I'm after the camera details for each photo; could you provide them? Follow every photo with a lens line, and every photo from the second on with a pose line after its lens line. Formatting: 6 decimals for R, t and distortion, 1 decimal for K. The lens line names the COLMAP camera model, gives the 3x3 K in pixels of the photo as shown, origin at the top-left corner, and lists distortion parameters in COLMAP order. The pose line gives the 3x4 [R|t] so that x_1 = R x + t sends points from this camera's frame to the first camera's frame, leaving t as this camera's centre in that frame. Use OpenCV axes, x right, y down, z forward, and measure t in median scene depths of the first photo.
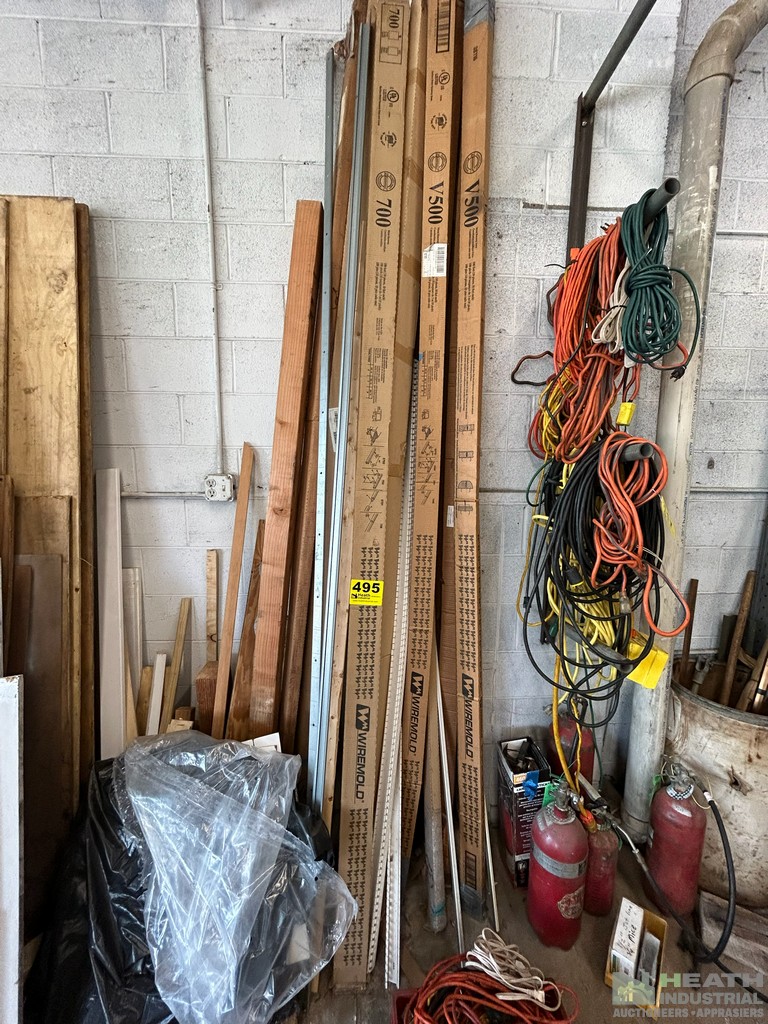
lens RADIAL K [[411.0, 0, 385.0], [0, 411.0, 512.0], [0, 0, 1]] dist [0.000143, -0.000495]
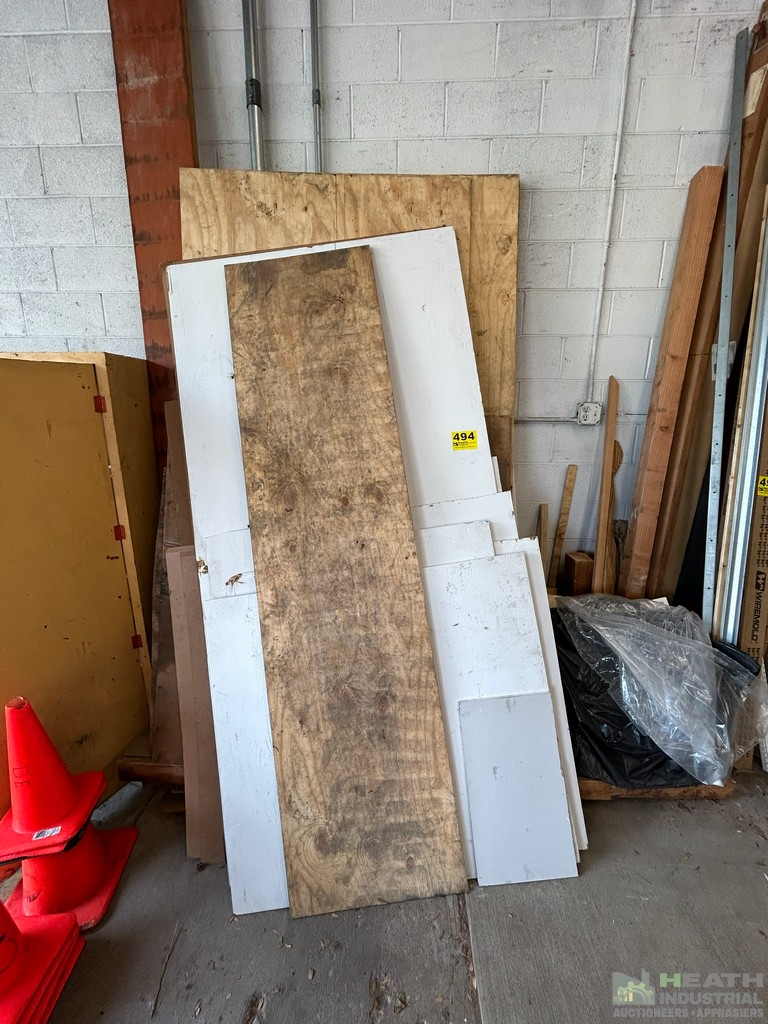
lens RADIAL K [[415.0, 0, 384.0], [0, 415.0, 512.0], [0, 0, 1]] dist [0.002448, -0.000670]
pose [[0.996630, 0.015000, -0.080642, -1.039134], [-0.008752, 0.996971, 0.077284, 0.166826], [0.081557, -0.076318, 0.993742, -0.369332]]
